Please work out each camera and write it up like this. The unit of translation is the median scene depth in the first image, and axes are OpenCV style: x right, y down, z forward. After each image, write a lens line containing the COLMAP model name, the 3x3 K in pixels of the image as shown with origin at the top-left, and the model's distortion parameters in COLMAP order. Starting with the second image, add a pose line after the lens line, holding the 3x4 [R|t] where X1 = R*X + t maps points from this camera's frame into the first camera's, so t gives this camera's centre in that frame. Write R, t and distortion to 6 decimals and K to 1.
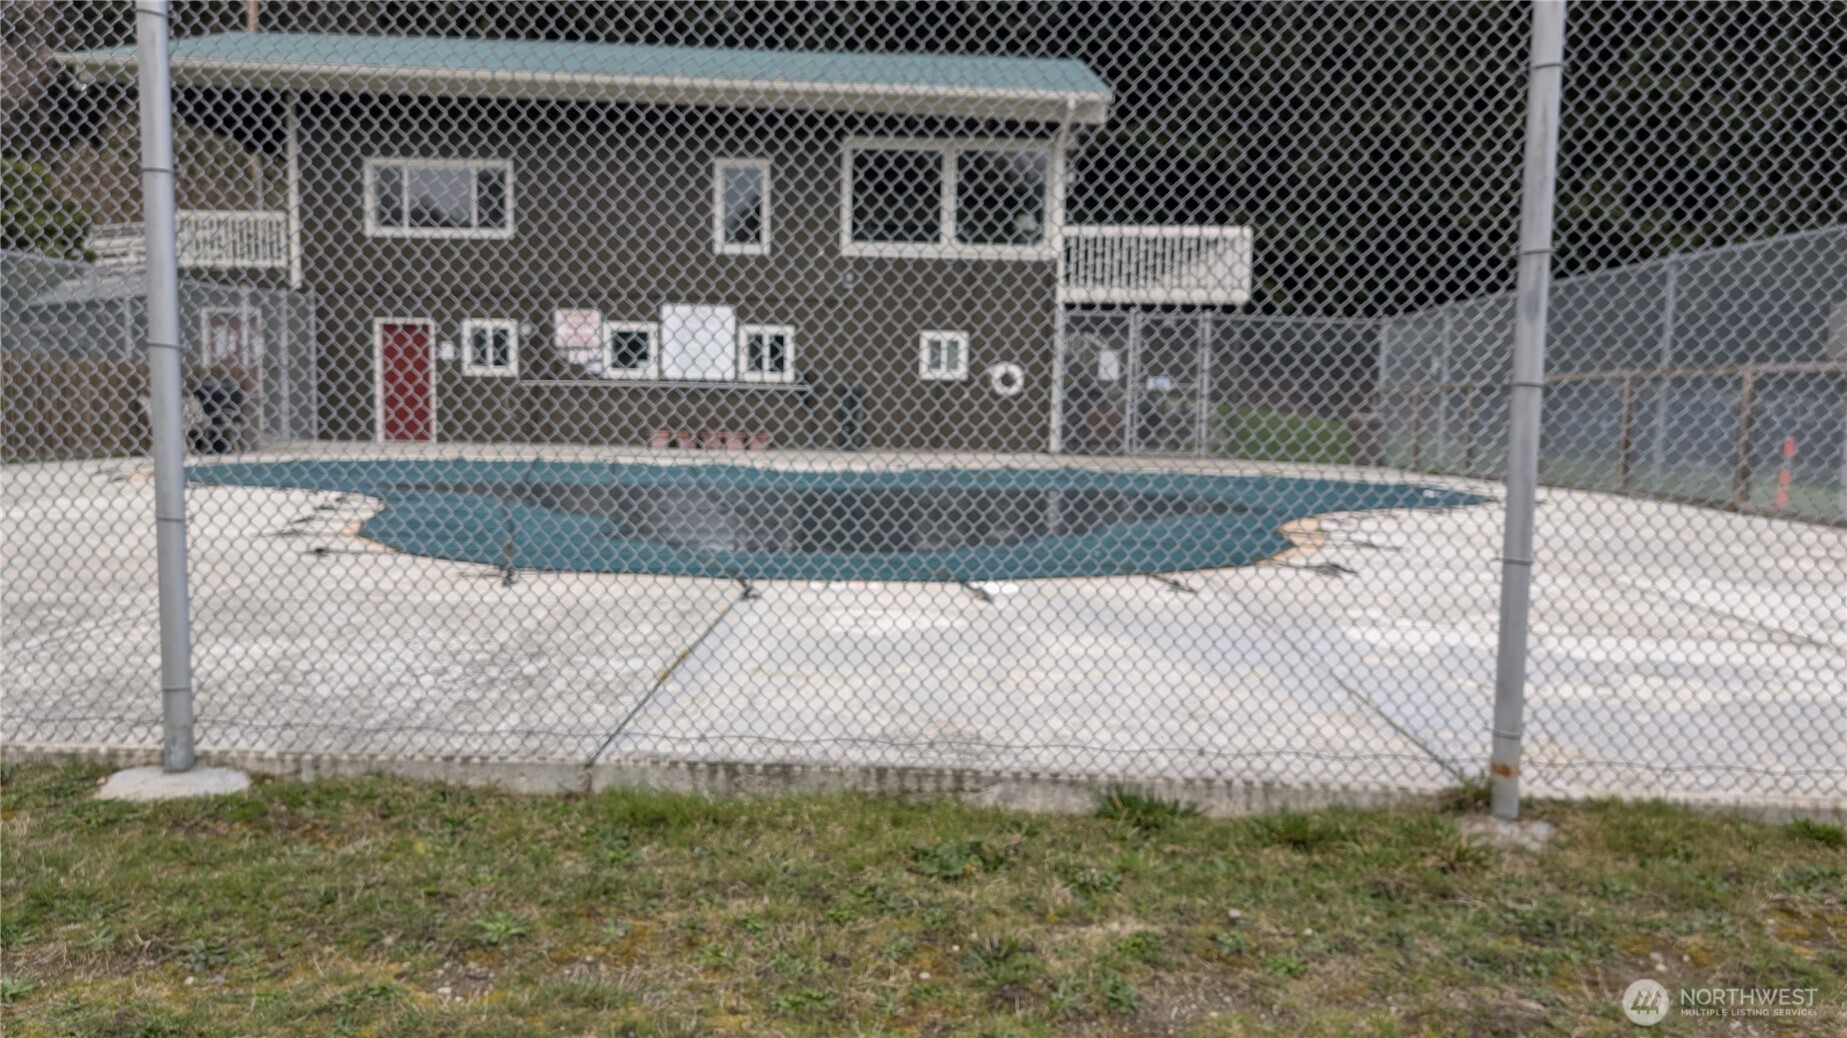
lens RADIAL K [[1296.2, 0, 923.5], [0, 1296.2, 518.3], [0, 0, 1]] dist [0.036025, -0.000502]
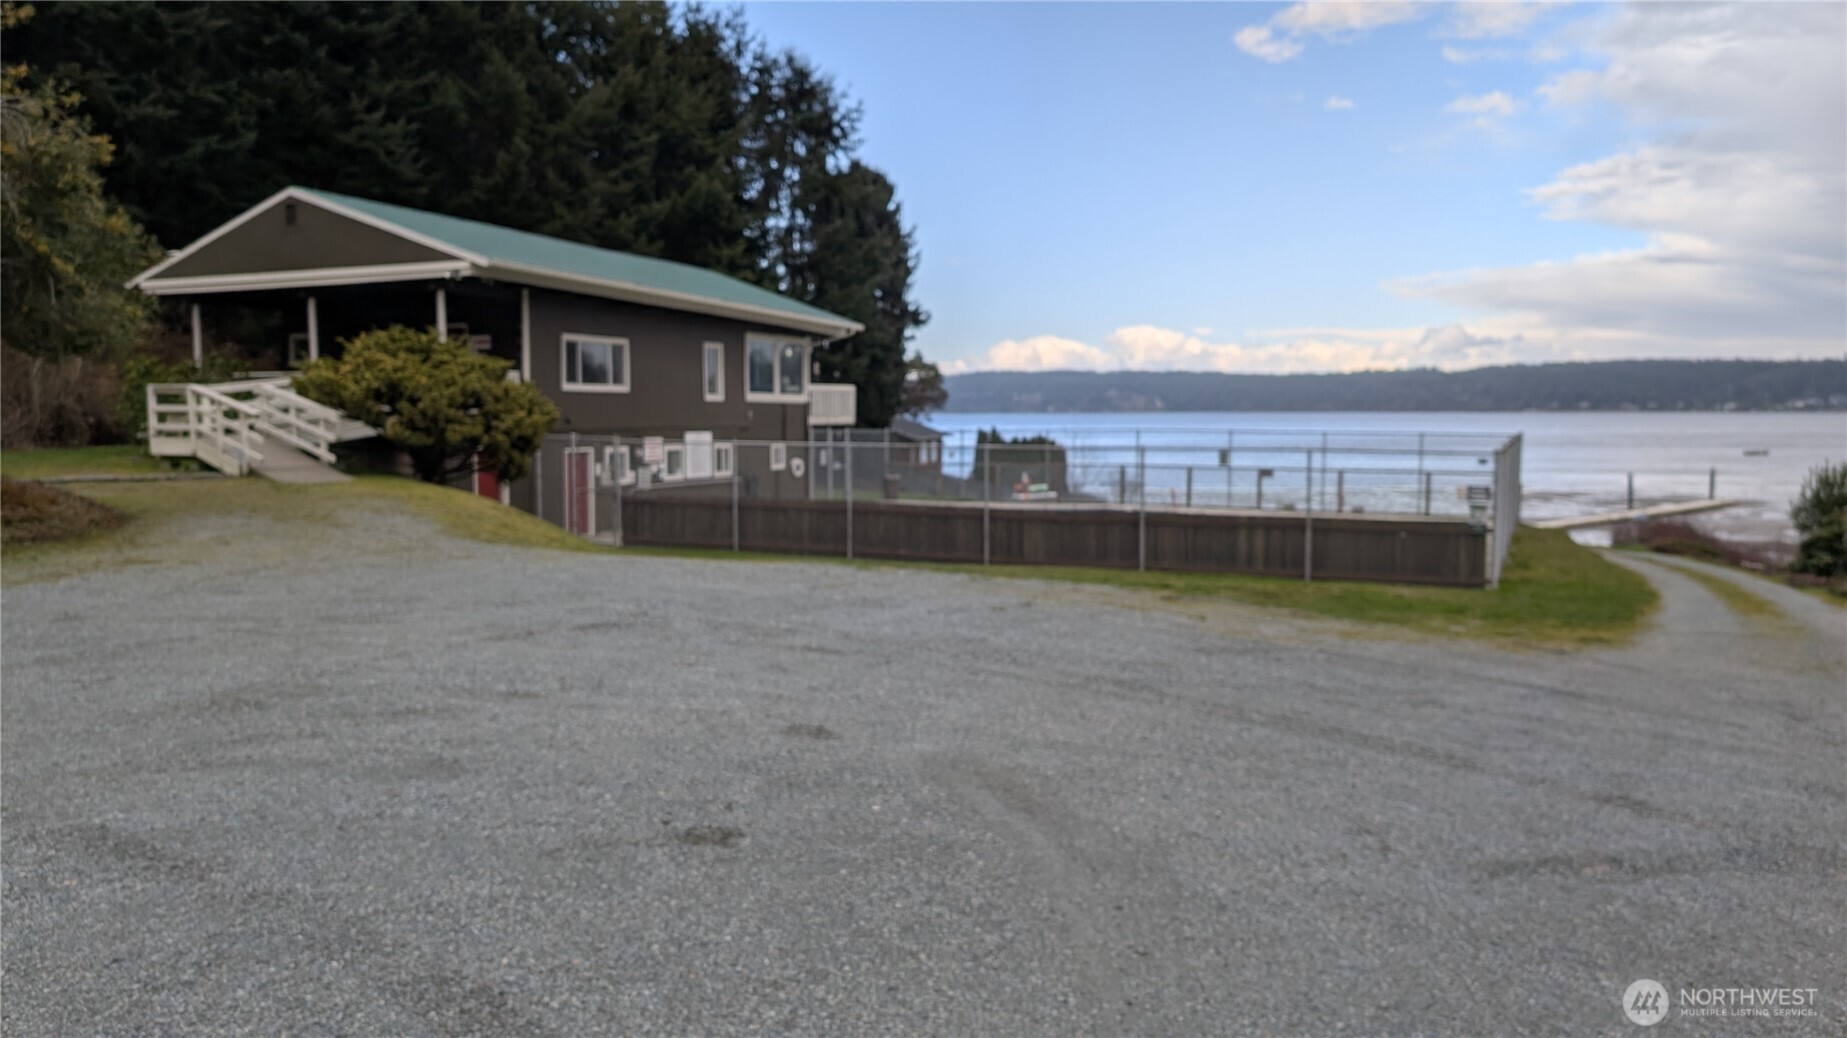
lens RADIAL K [[1296.2, 0, 920.6], [0, 1296.2, 518.9], [0, 0, 1]] dist [0.036025, -0.000502]
pose [[0.381046, -0.089804, 0.920184, -1.553476], [0.173519, 0.984532, 0.024231, -0.050346], [-0.908127, 0.150436, 0.390735, 0.145957]]
